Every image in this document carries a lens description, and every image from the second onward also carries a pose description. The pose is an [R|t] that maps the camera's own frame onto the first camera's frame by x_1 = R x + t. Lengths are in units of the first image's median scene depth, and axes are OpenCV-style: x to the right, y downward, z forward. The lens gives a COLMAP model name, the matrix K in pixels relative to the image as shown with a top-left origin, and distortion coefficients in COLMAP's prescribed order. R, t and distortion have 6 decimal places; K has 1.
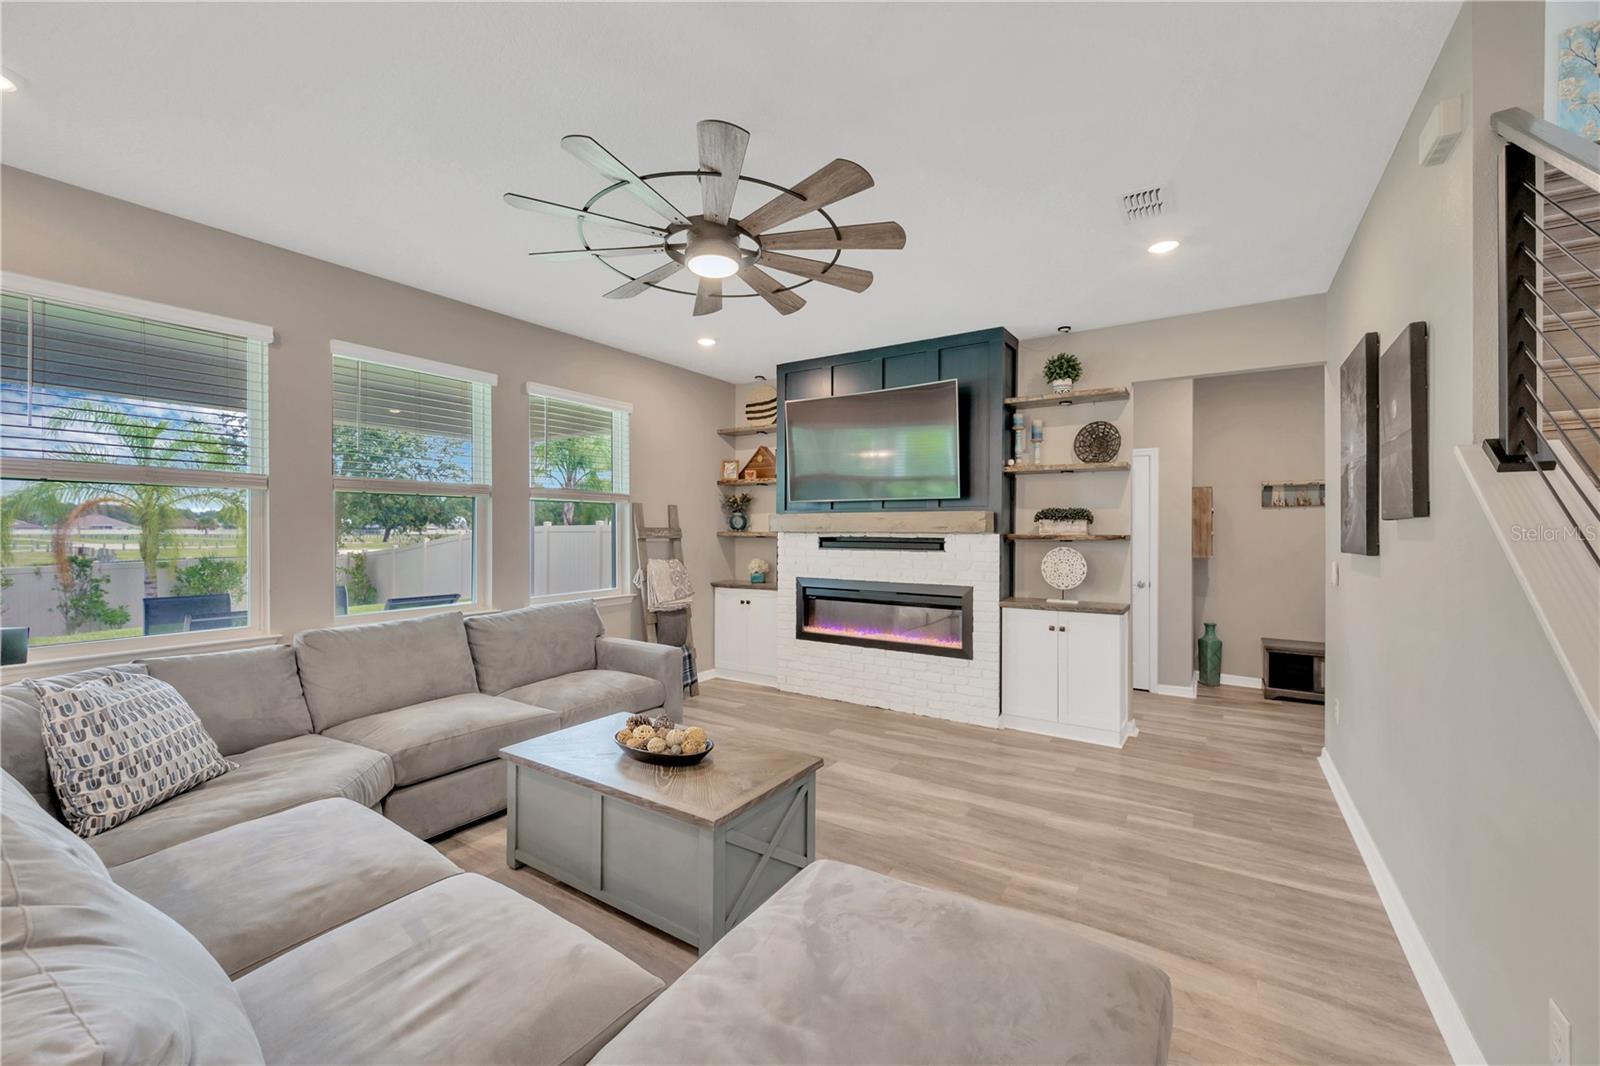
lens RADIAL K [[633.3, 0, 778.9], [0, 633.3, 527.3], [0, 0, 1]] dist [0.000135, 0.000093]
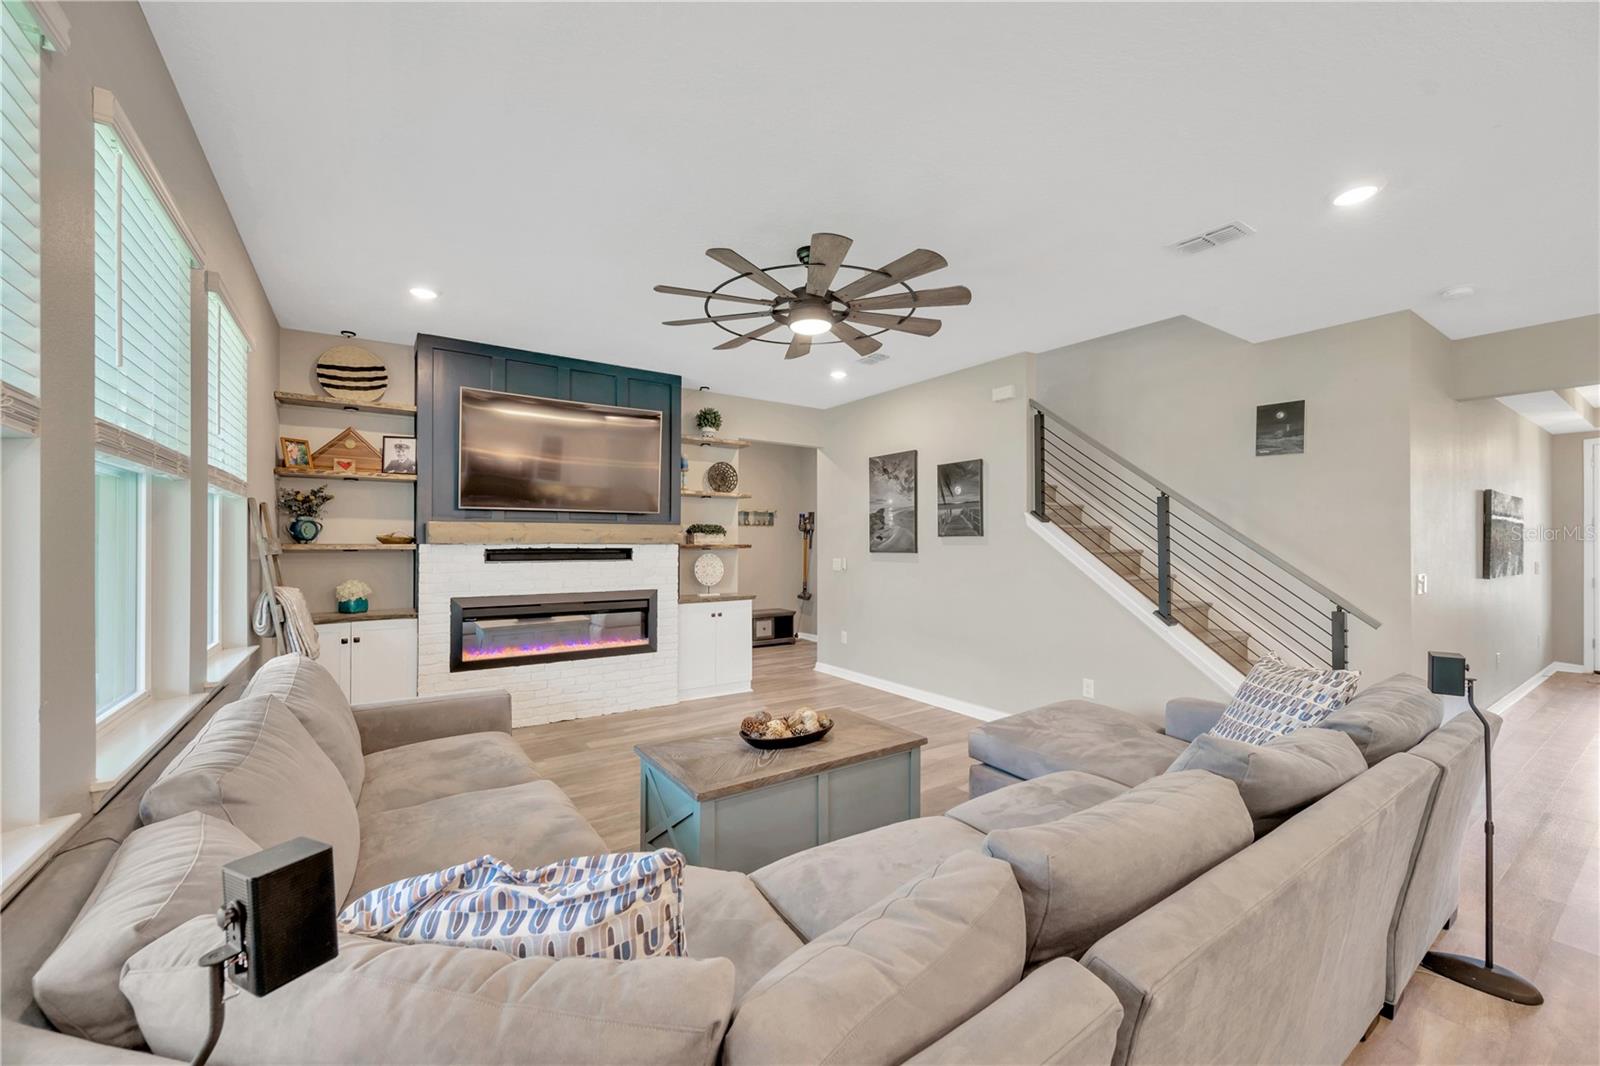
lens RADIAL K [[634.0, 0, 810.5], [0, 634.0, 535.8], [0, 0, 1]] dist [-0.001177, -0.000211]
pose [[0.364850, 0.005366, 0.931051, -0.683571], [-0.004852, 0.999981, -0.003862, -0.002108], [-0.931054, -0.003108, 0.364869, 0.307774]]
